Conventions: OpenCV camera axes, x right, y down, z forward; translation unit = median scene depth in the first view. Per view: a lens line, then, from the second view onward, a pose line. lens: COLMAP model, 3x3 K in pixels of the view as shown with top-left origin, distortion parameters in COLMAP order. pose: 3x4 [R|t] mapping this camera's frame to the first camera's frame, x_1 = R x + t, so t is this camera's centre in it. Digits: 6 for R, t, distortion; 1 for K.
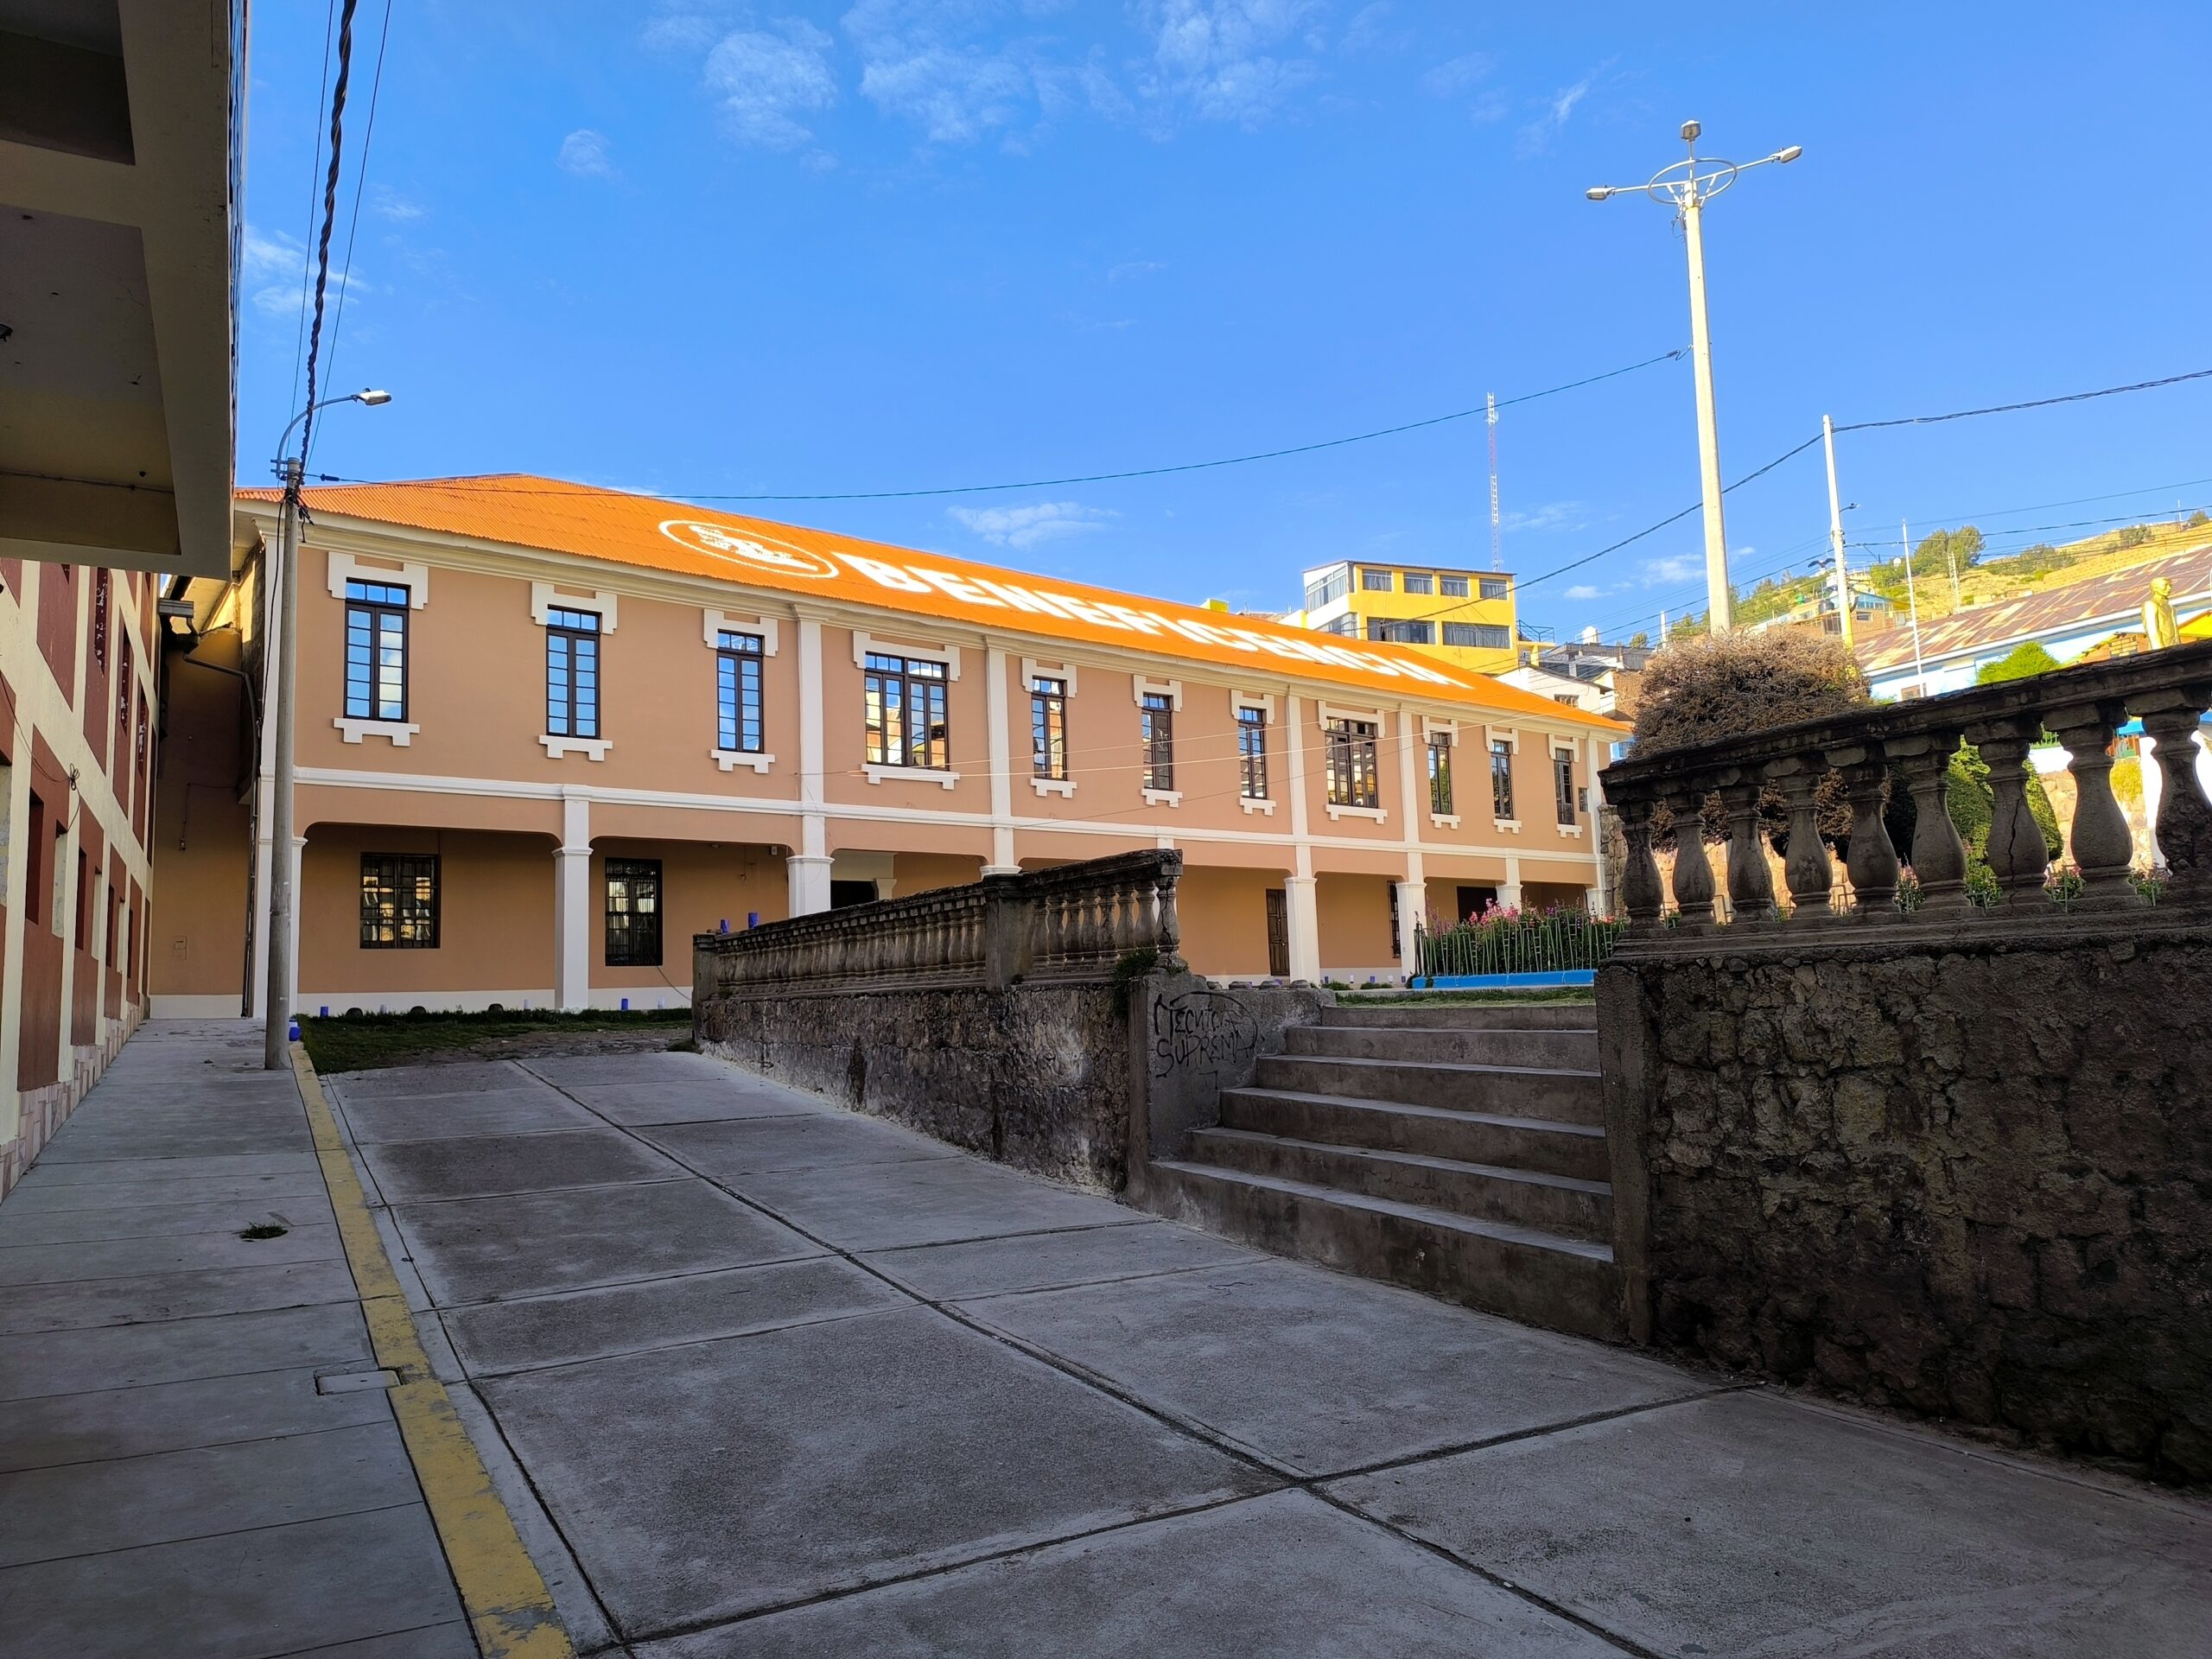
lens RADIAL K [[1511.8, 0, 1106.0], [0, 1511.8, 829.5], [0, 0, 1]] dist [0.071872, -0.107945]
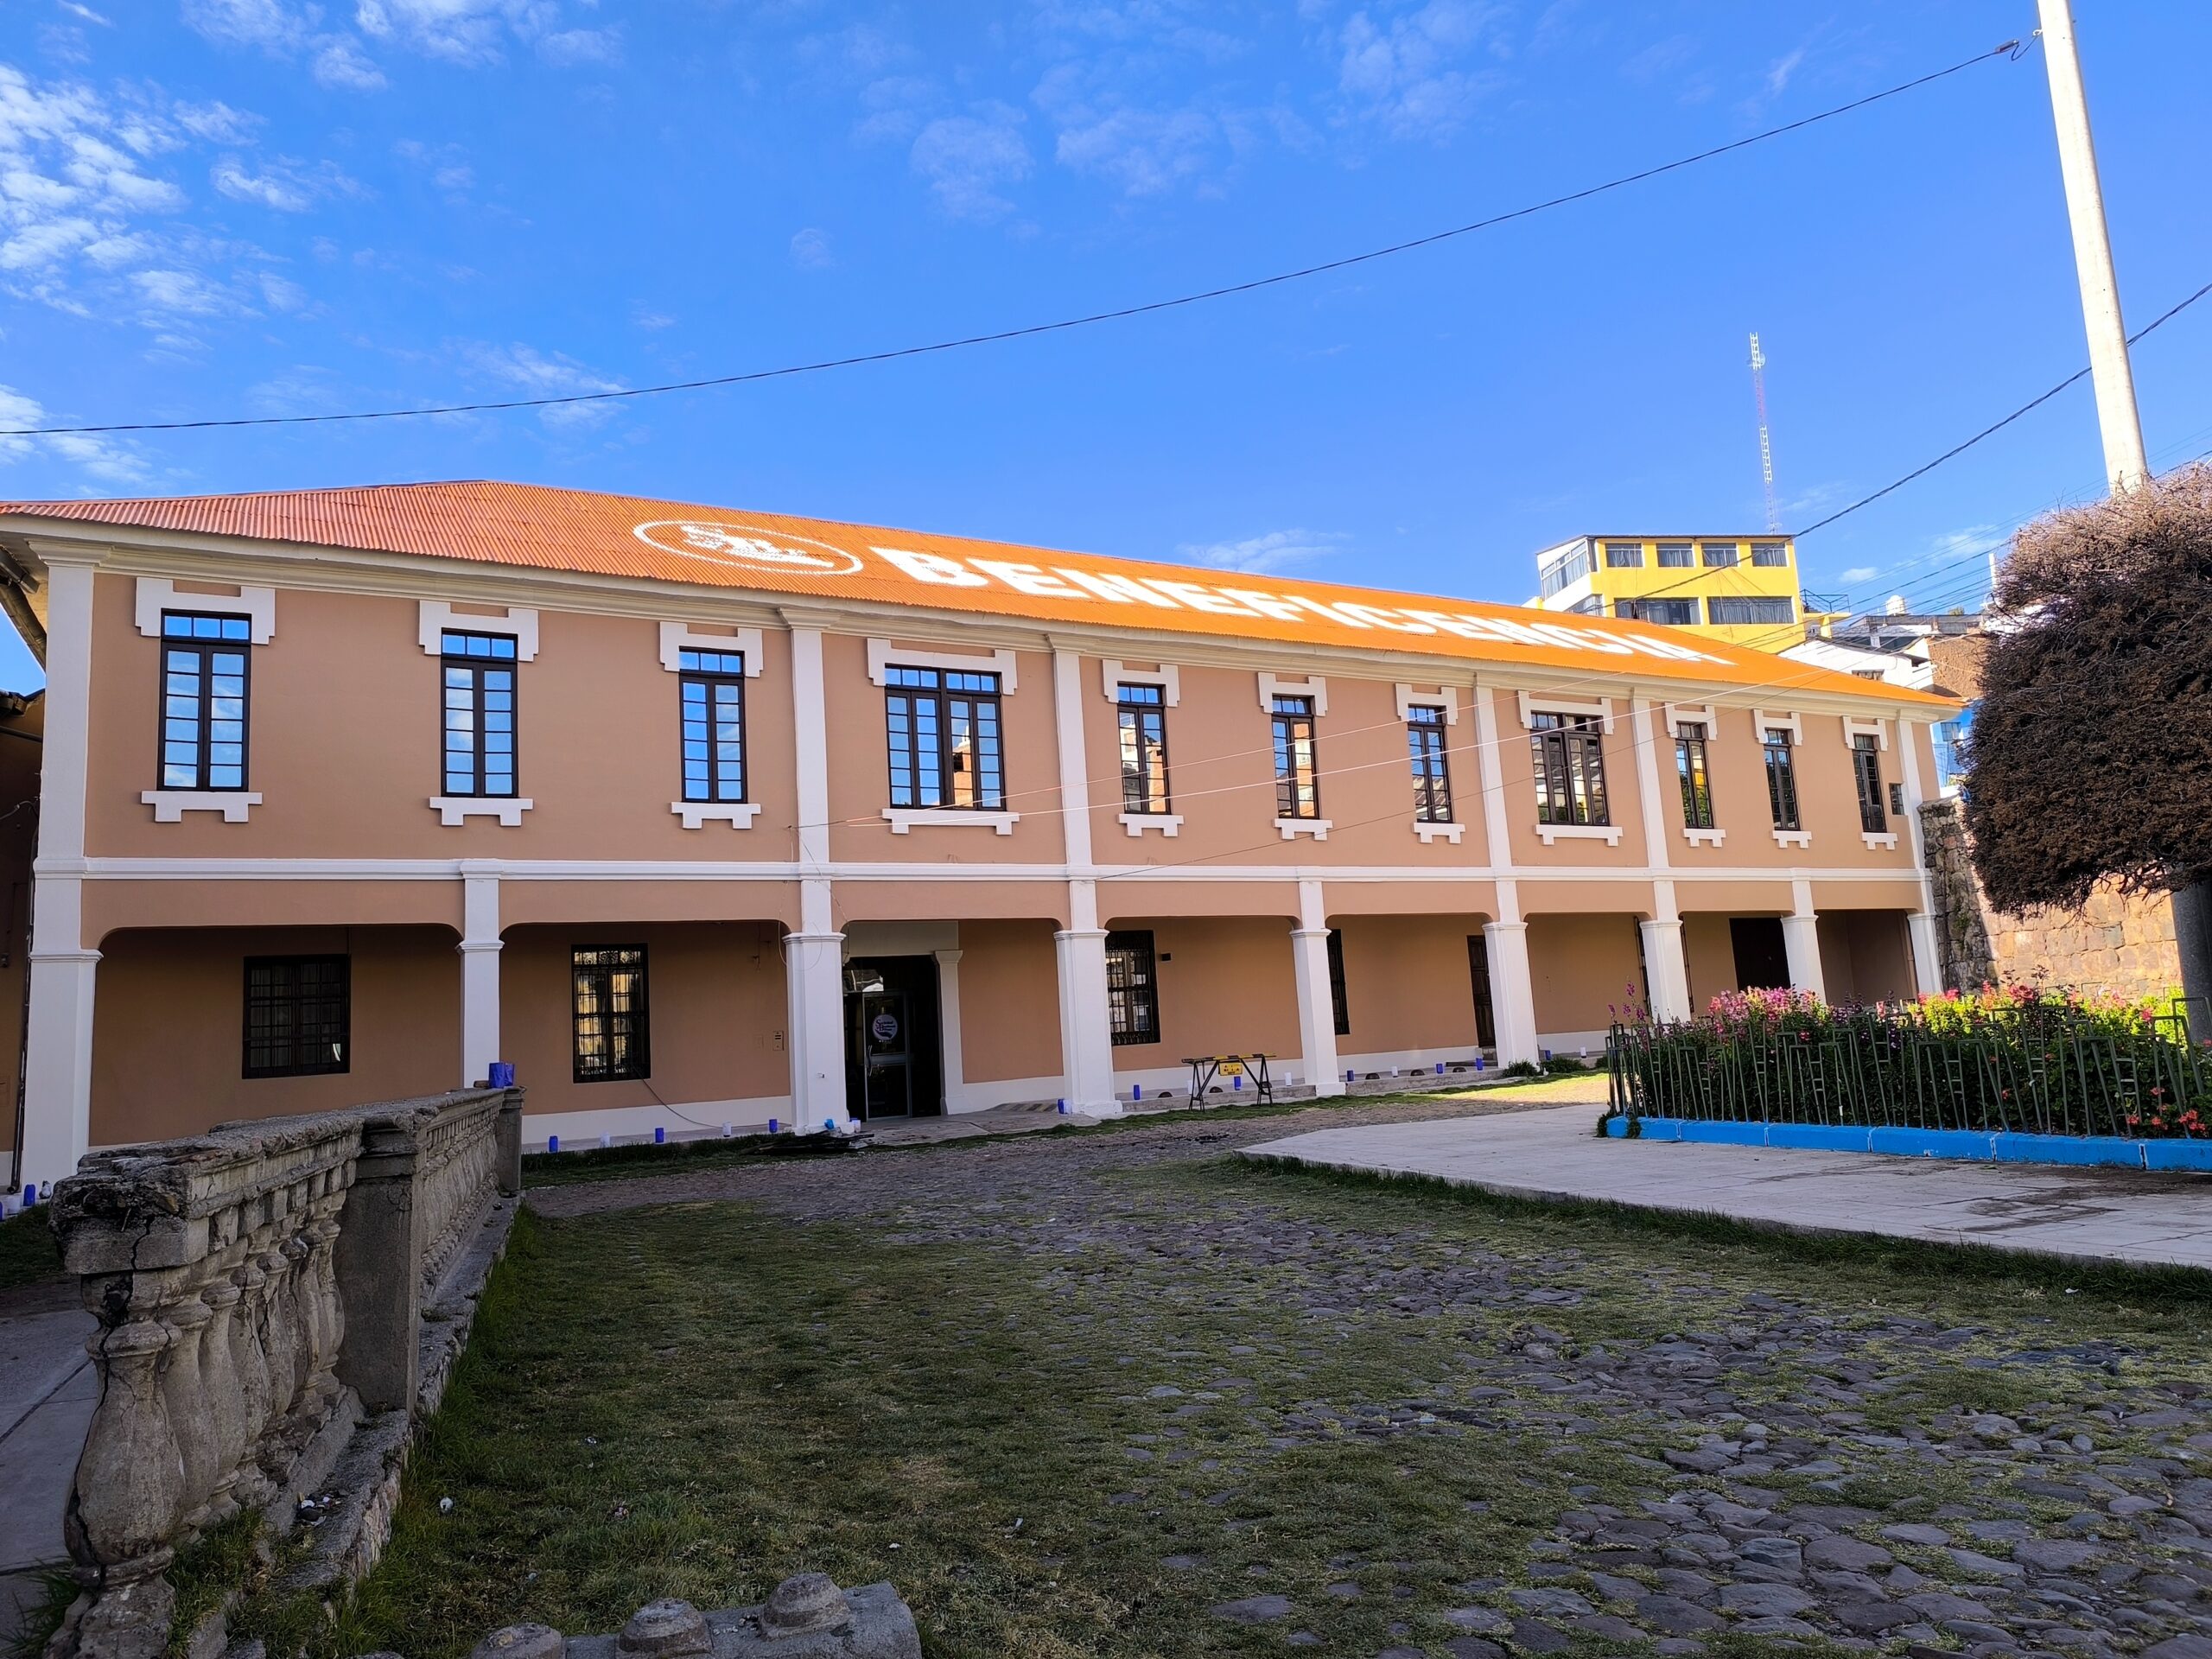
lens RADIAL K [[1511.8, 0, 1106.0], [0, 1511.8, 829.5], [0, 0, 1]] dist [0.071872, -0.107945]
pose [[0.983238, -0.052796, -0.174516, 0.082668], [0.049543, 0.998508, -0.022943, -0.009227], [0.175467, 0.013913, 0.984387, 0.254978]]
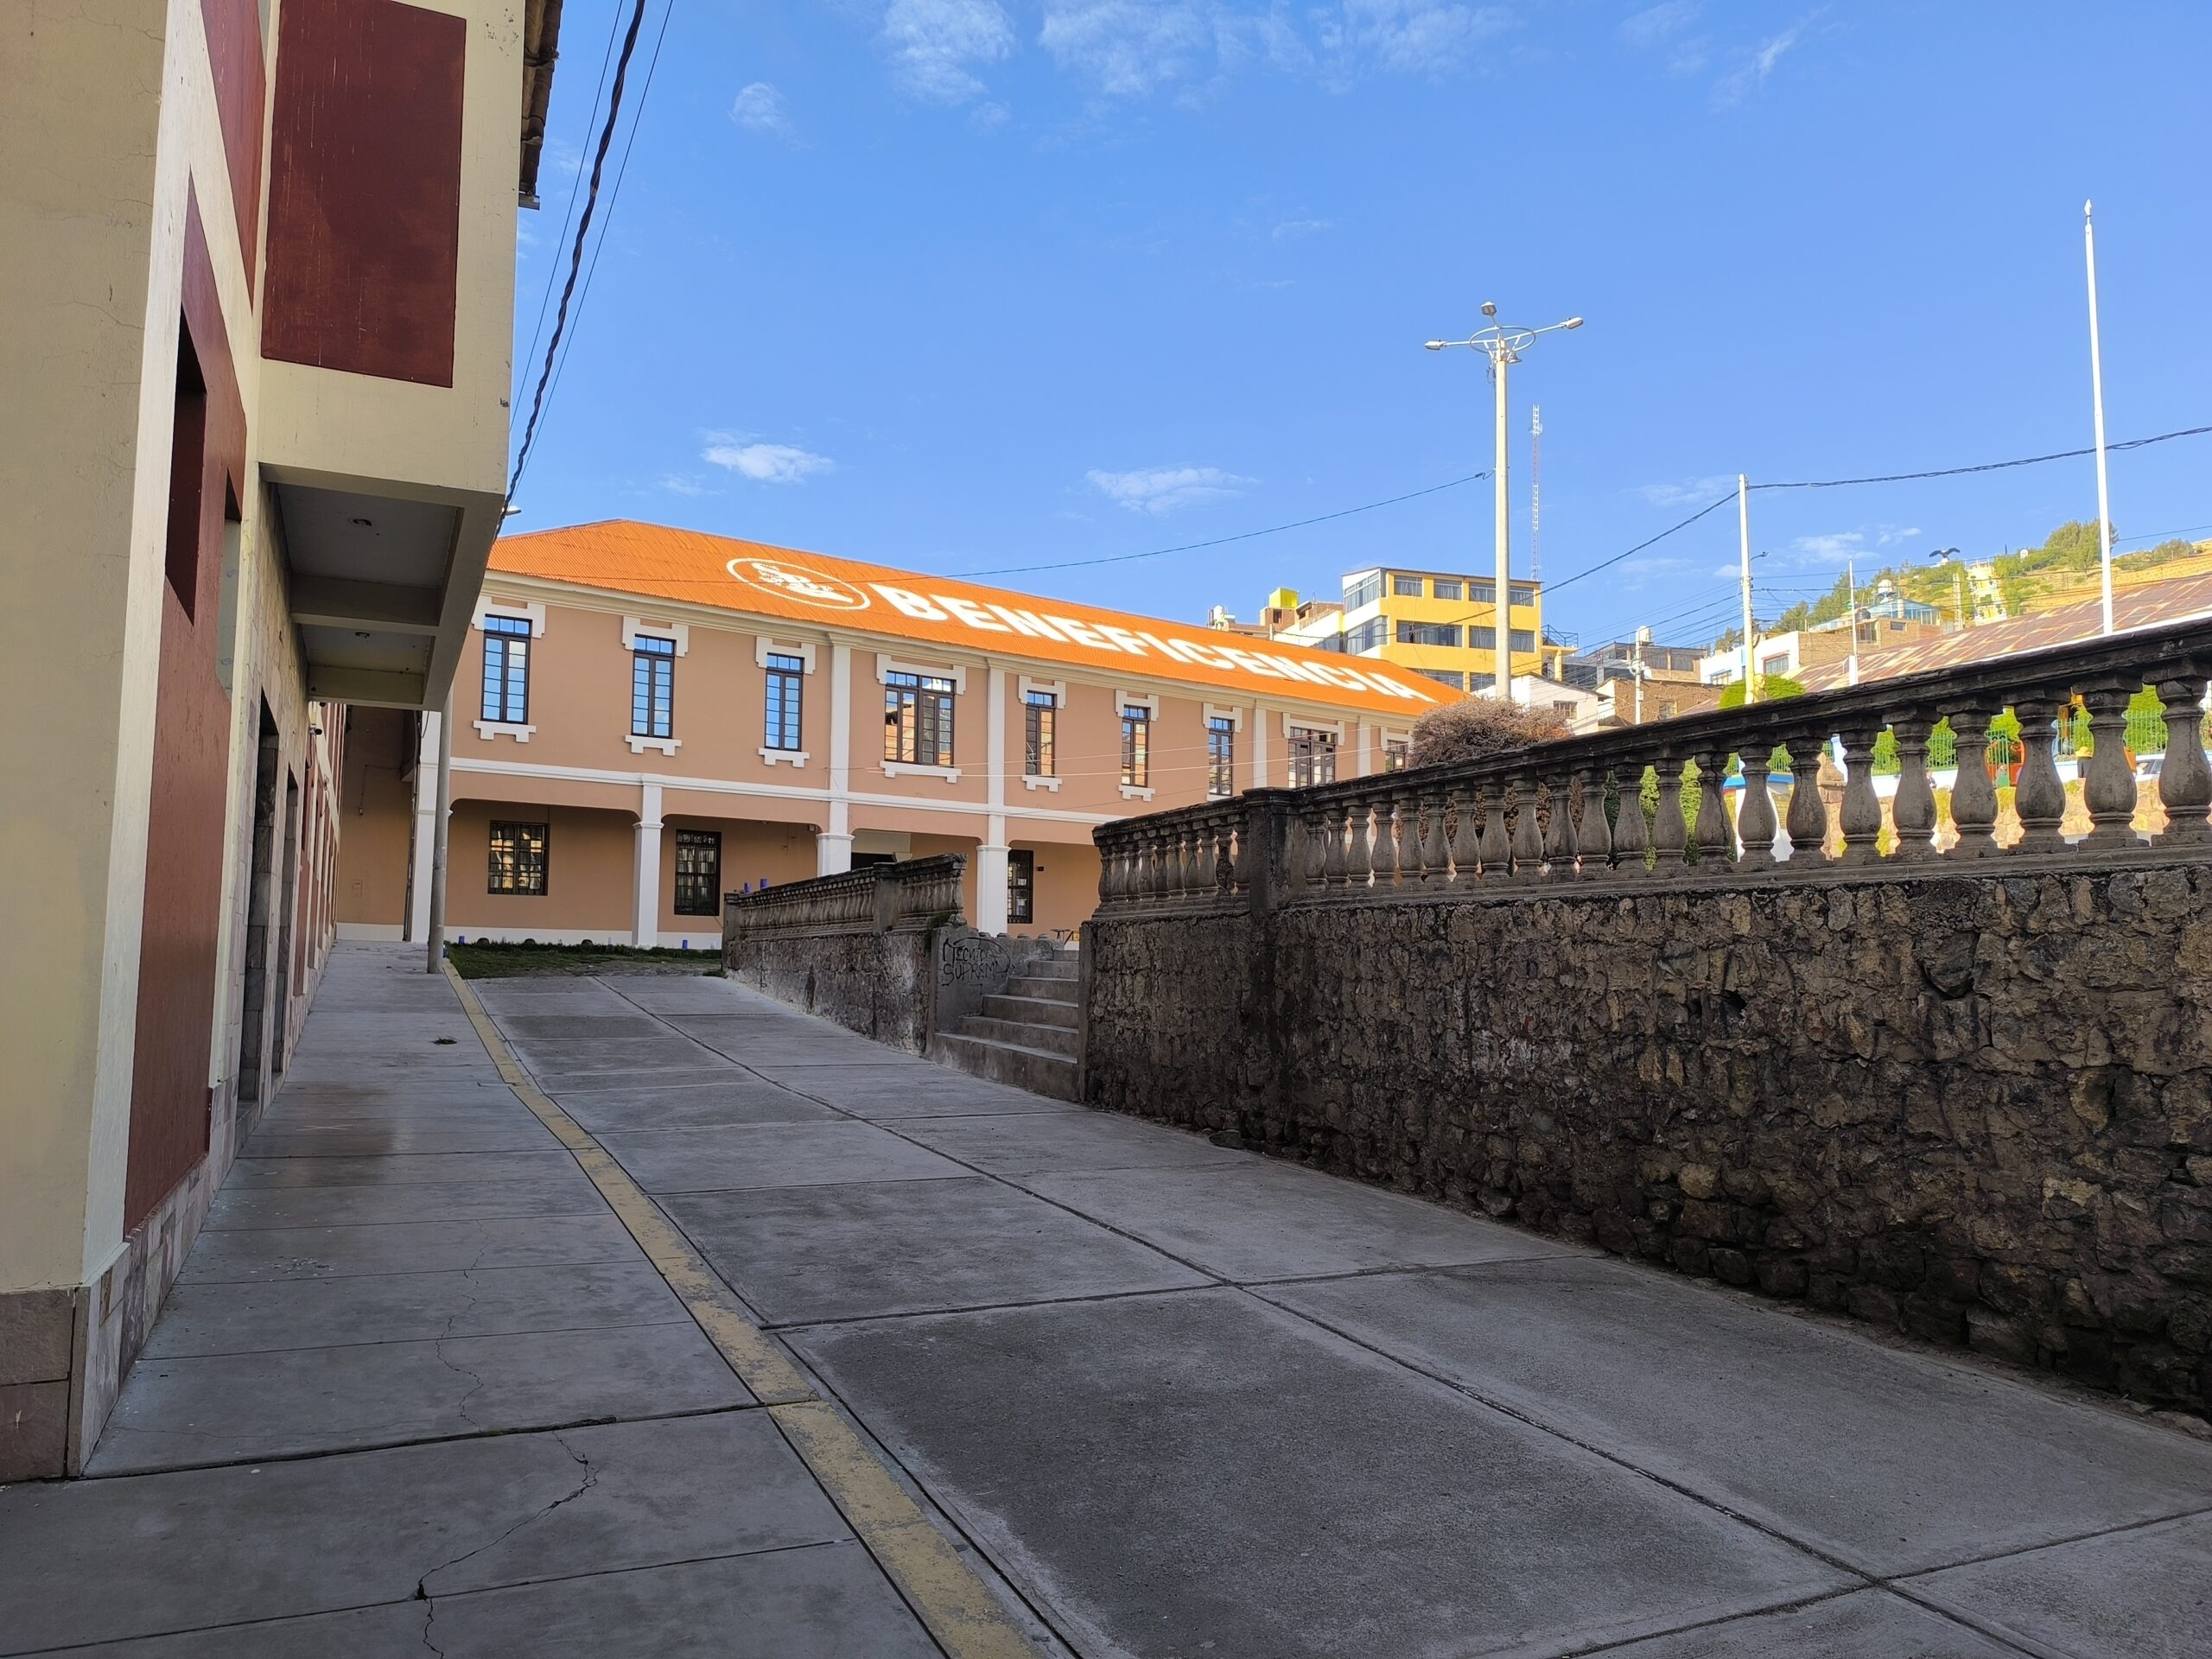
lens RADIAL K [[1511.8, 0, 1106.0], [0, 1511.8, 829.5], [0, 0, 1]] dist [0.071872, -0.107945]
pose [[0.997347, 0.033561, -0.064589, 0.104153], [-0.032322, 0.999275, 0.020134, -0.017700], [0.065218, -0.017993, 0.997709, -0.227522]]
